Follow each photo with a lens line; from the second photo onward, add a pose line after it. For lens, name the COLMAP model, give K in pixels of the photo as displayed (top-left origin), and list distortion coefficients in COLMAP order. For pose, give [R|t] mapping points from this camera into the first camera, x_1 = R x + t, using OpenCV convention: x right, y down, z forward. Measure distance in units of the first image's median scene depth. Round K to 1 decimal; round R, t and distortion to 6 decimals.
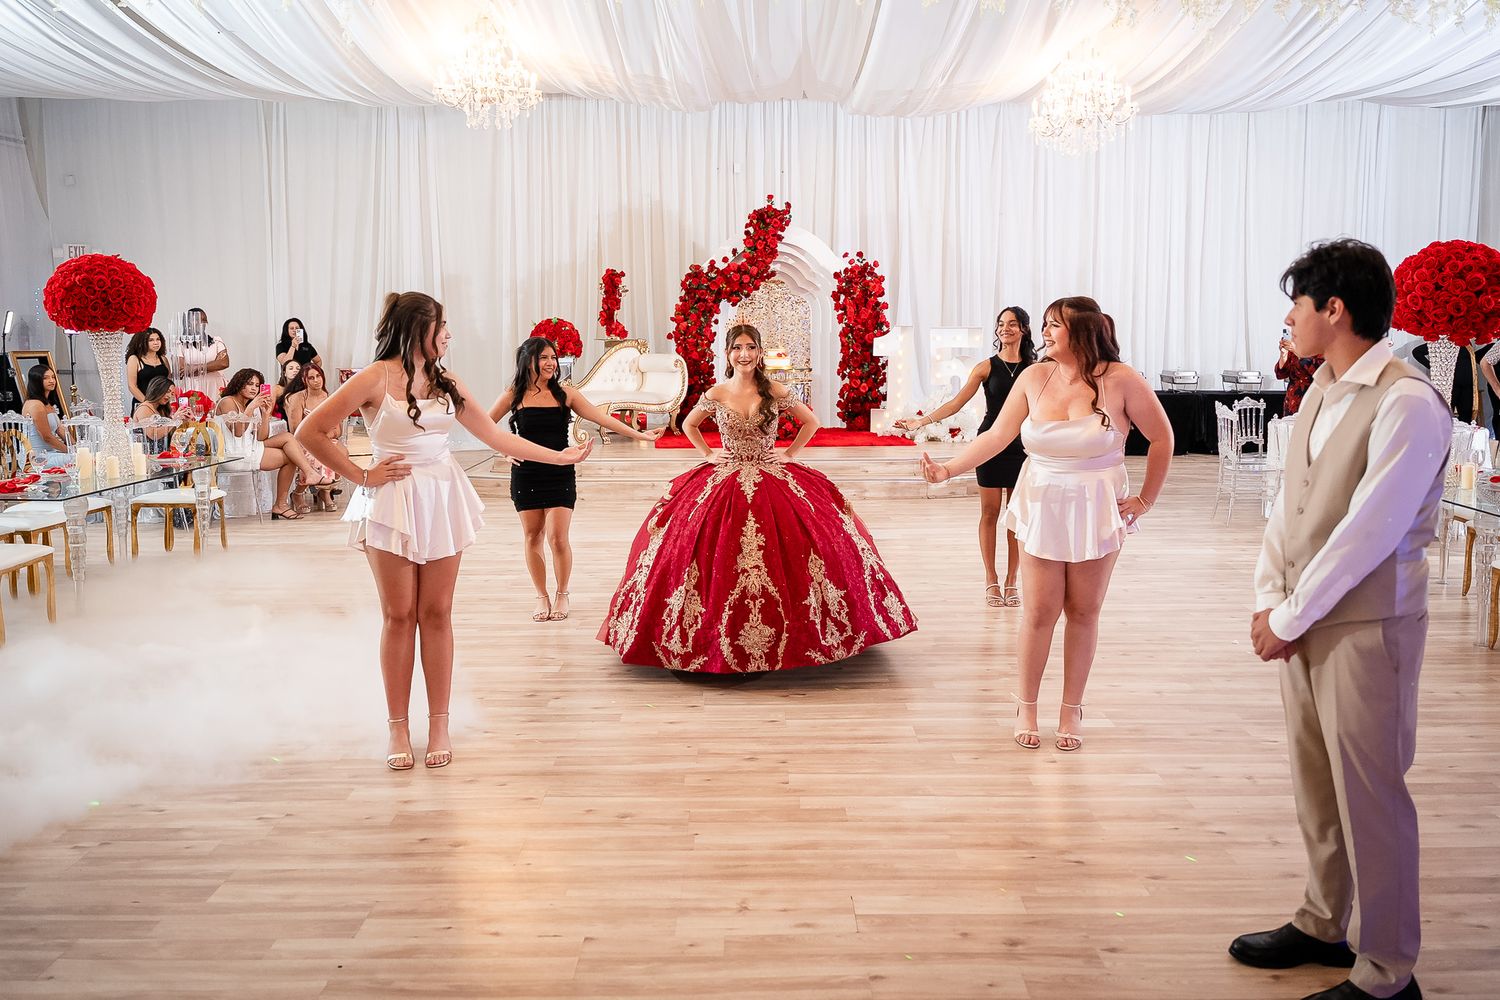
lens RADIAL K [[1180.3, 0, 764.4], [0, 1180.3, 427.4], [0, 0, 1]] dist [-0.000252, -0.012773]
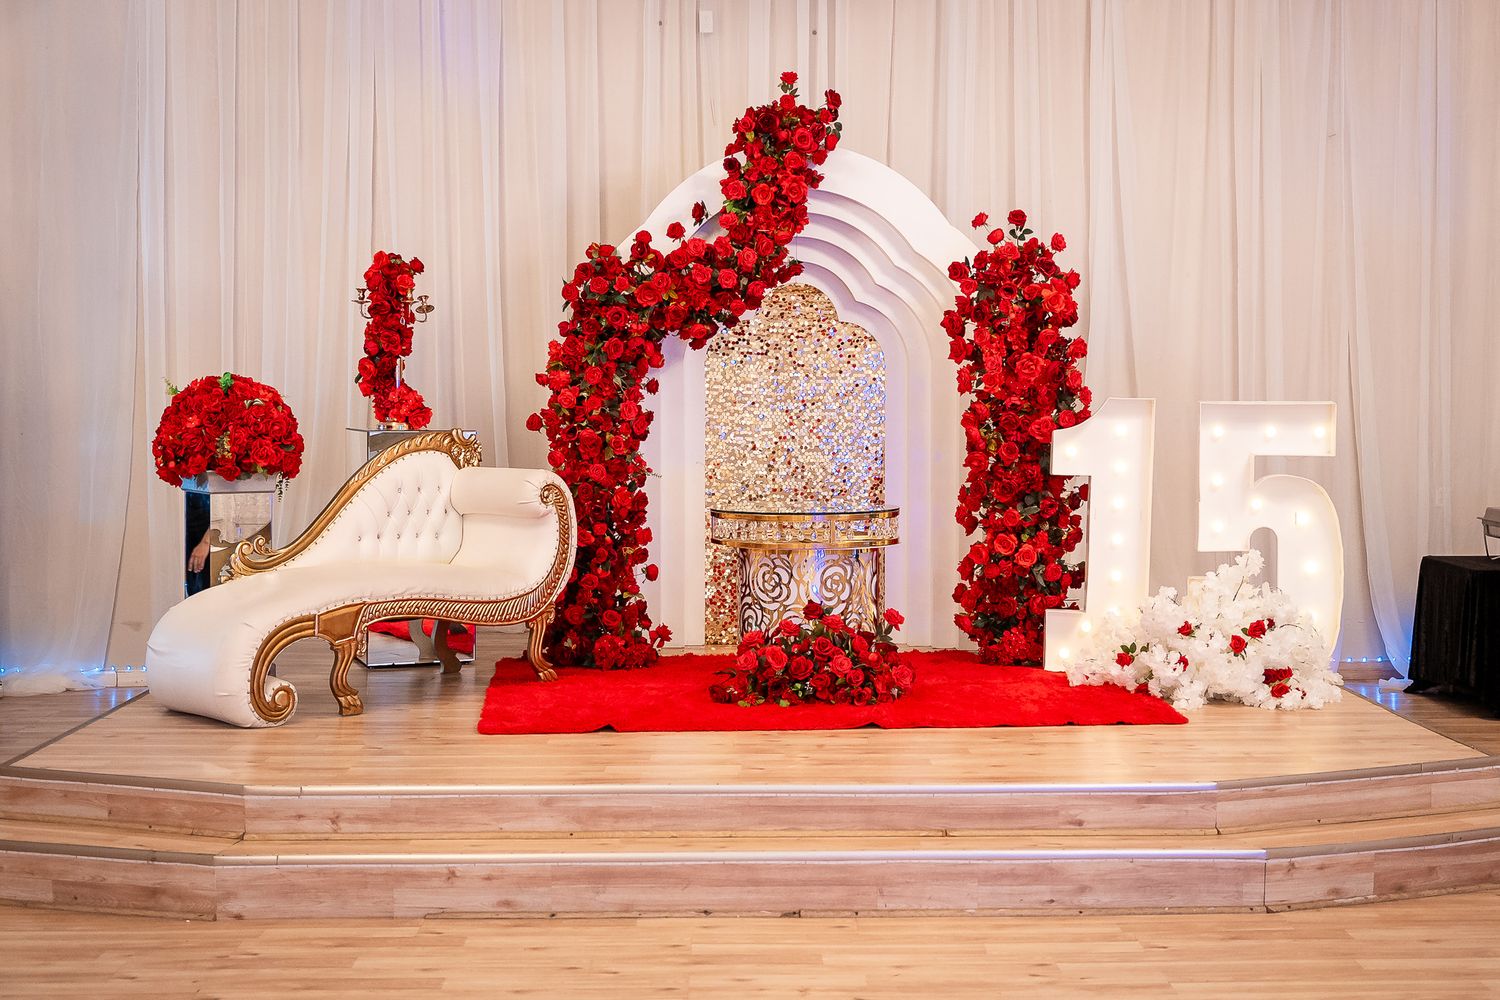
lens RADIAL K [[1902.2, 0, 796.0], [0, 1902.2, 490.7], [0, 0, 1]] dist [0.010328, 0.000000]
pose [[0.999690, 0.003590, 0.024640, -0.008185], [-0.002731, 0.999390, -0.034819, -0.032884], [-0.024750, 0.034741, 0.999090, 0.366048]]
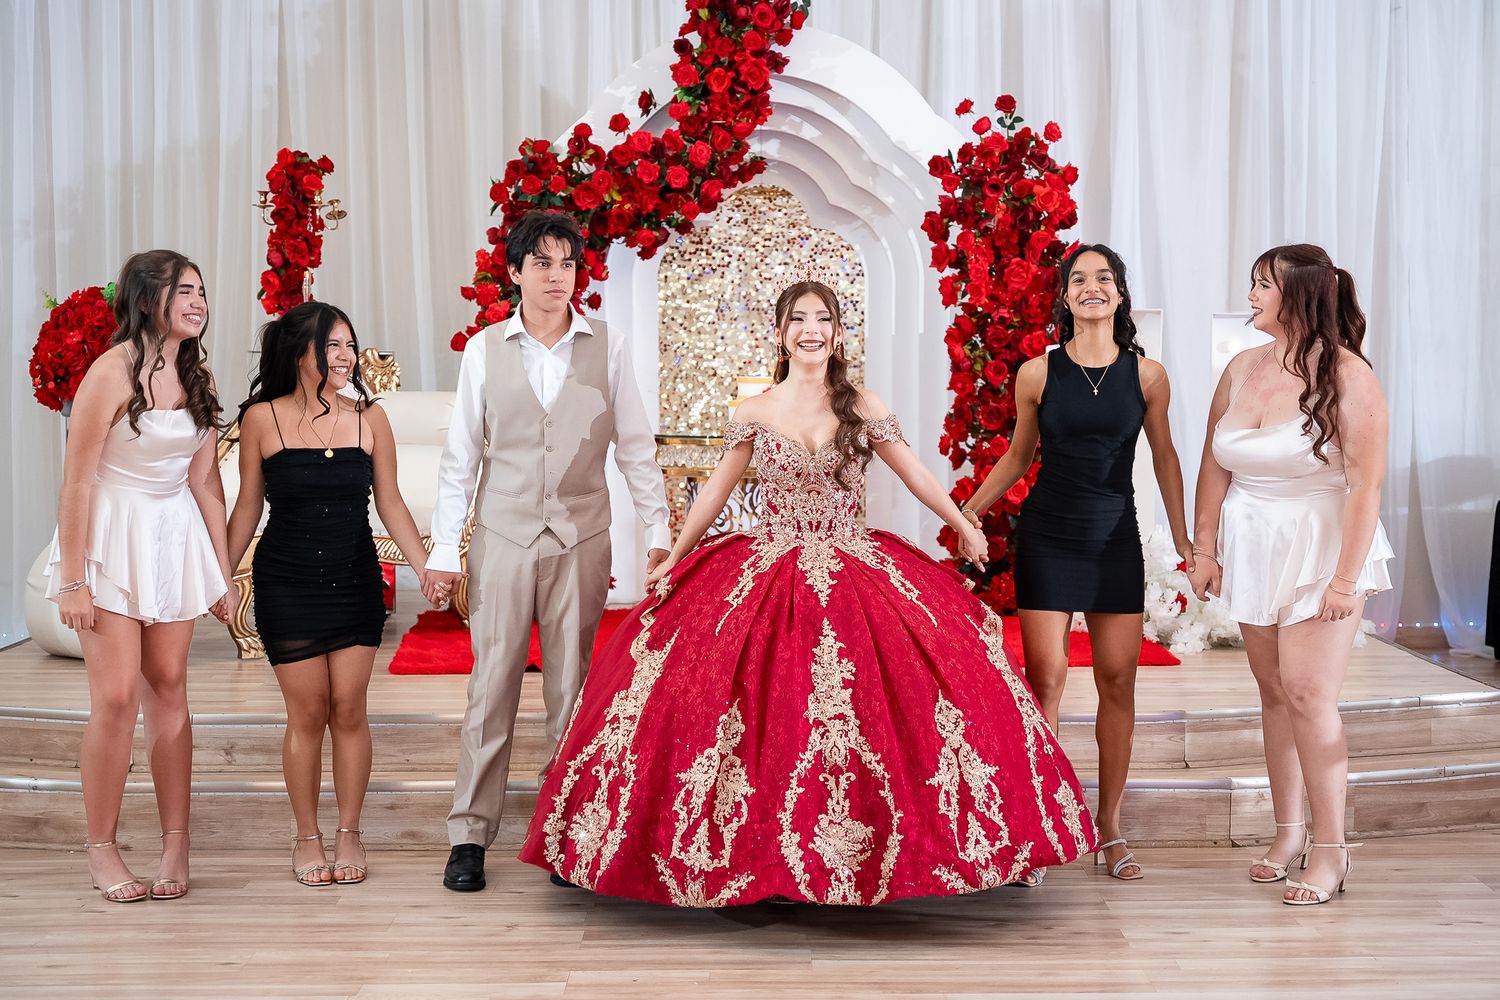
lens RADIAL K [[2435.8, 0, 777.4], [0, 2435.8, 531.2], [0, 0, 1]] dist [0.031094, 0.000000]
pose [[0.999993, 0.000391, -0.003791, 0.016634], [-0.000453, 0.999867, -0.016276, -0.009930], [0.003784, 0.016278, 0.999860, 0.285150]]
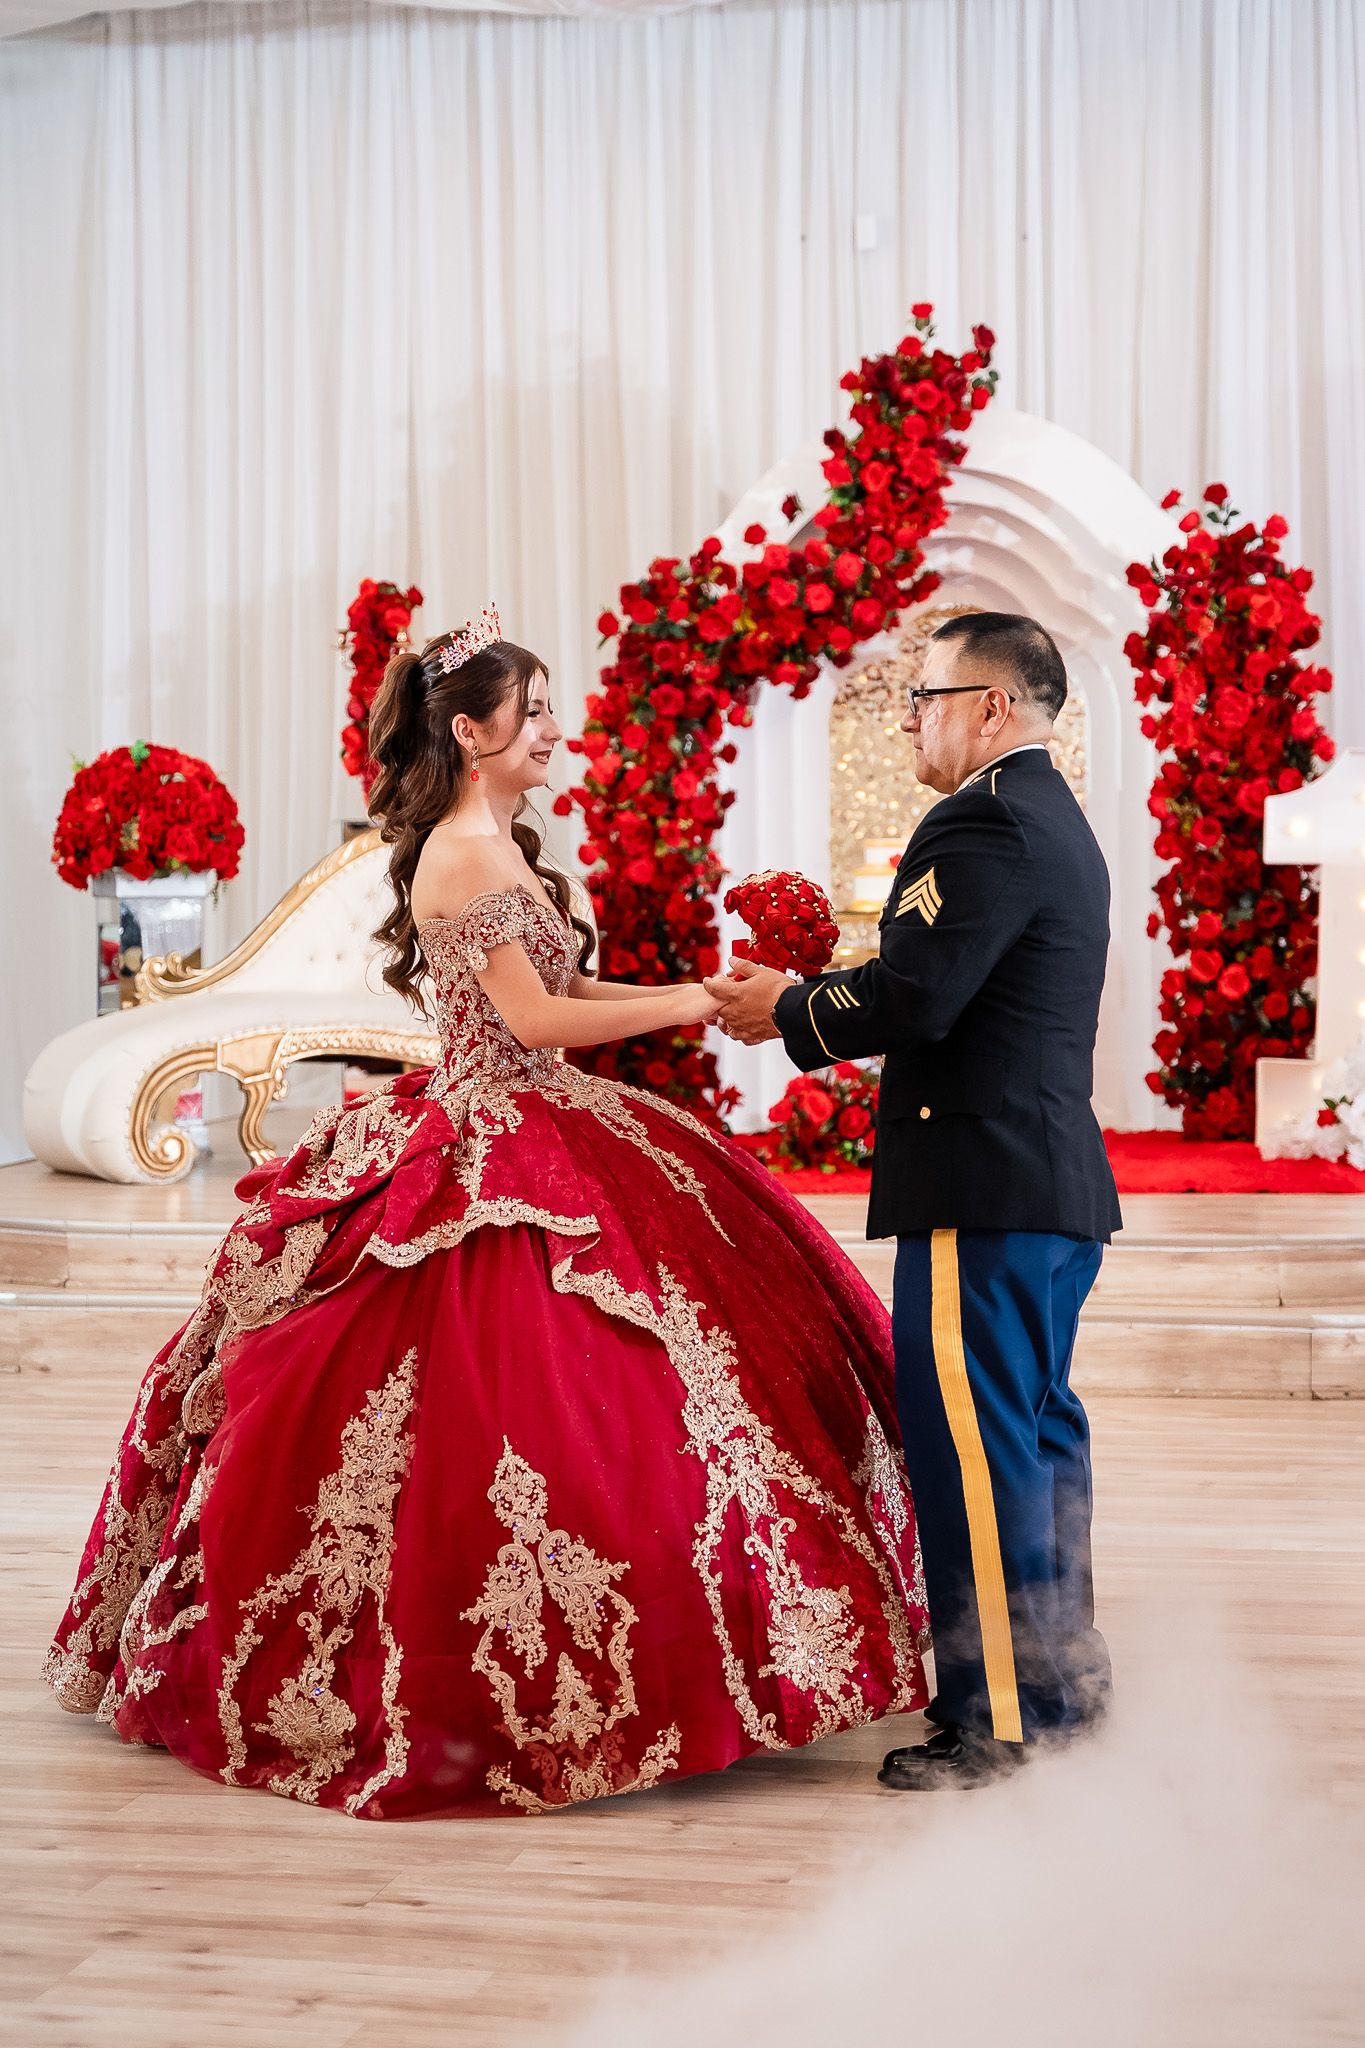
lens RADIAL K [[3470.6, 0, 646.3], [0, 3470.6, 959.3], [0, 0, 1]] dist [0.027474, 0.000000]
pose [[0.970340, -0.004434, -0.241706, 0.145011], [-0.009845, 0.998277, -0.057839, 0.008664], [0.241546, 0.058503, 0.968624, 0.192585]]
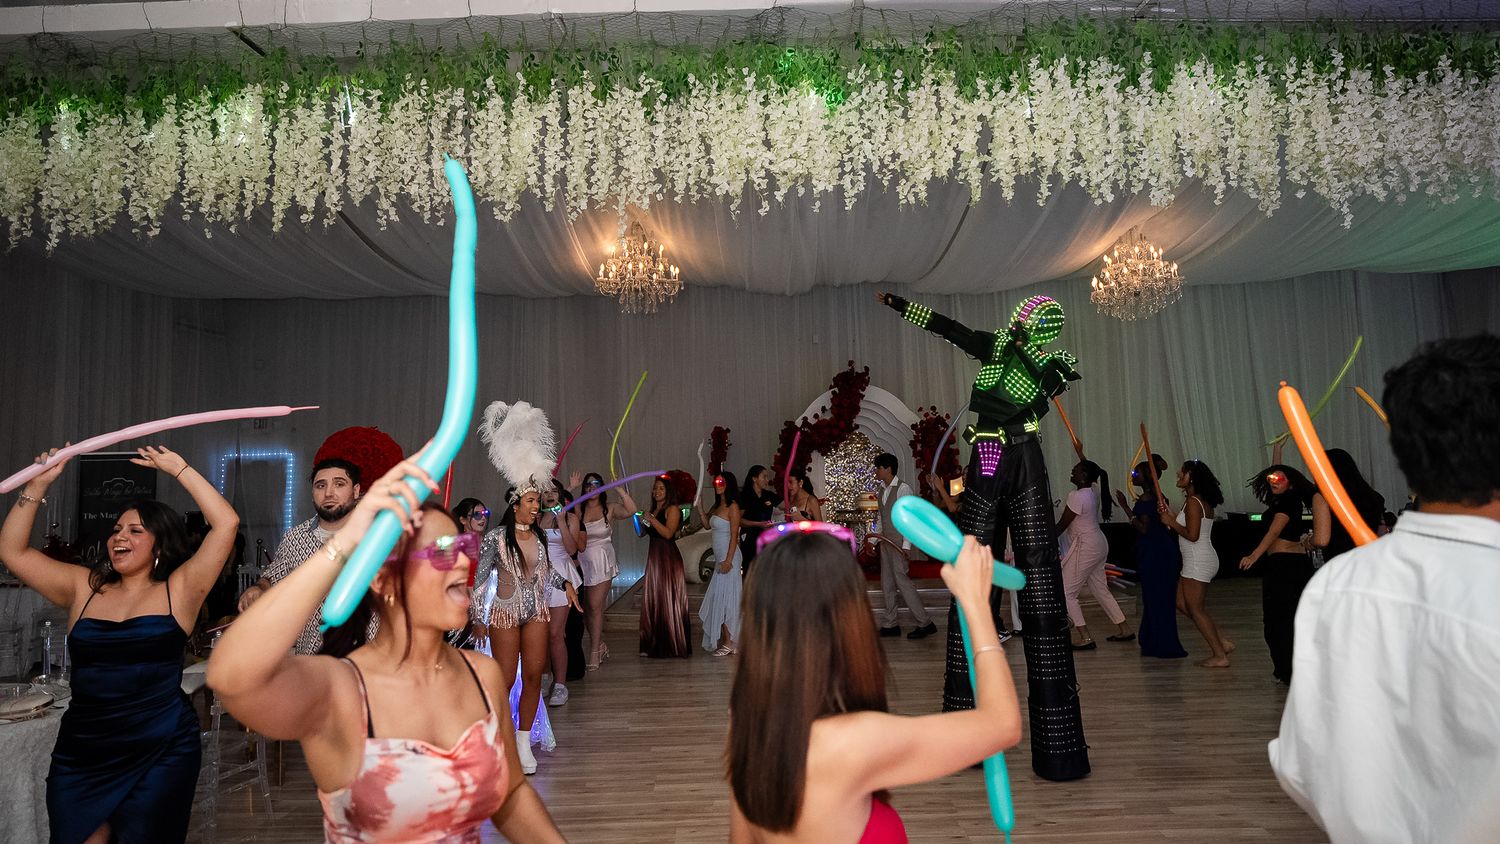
lens RADIAL K [[1005.5, 0, 745.4], [0, 1005.5, 343.0], [0, 0, 1]] dist [-0.001488, -0.007725]
pose [[0.999418, -0.027316, -0.020430, -0.082214], [0.022410, 0.977340, -0.210485, -0.004465], [0.025717, 0.209905, 0.977384, 0.007357]]
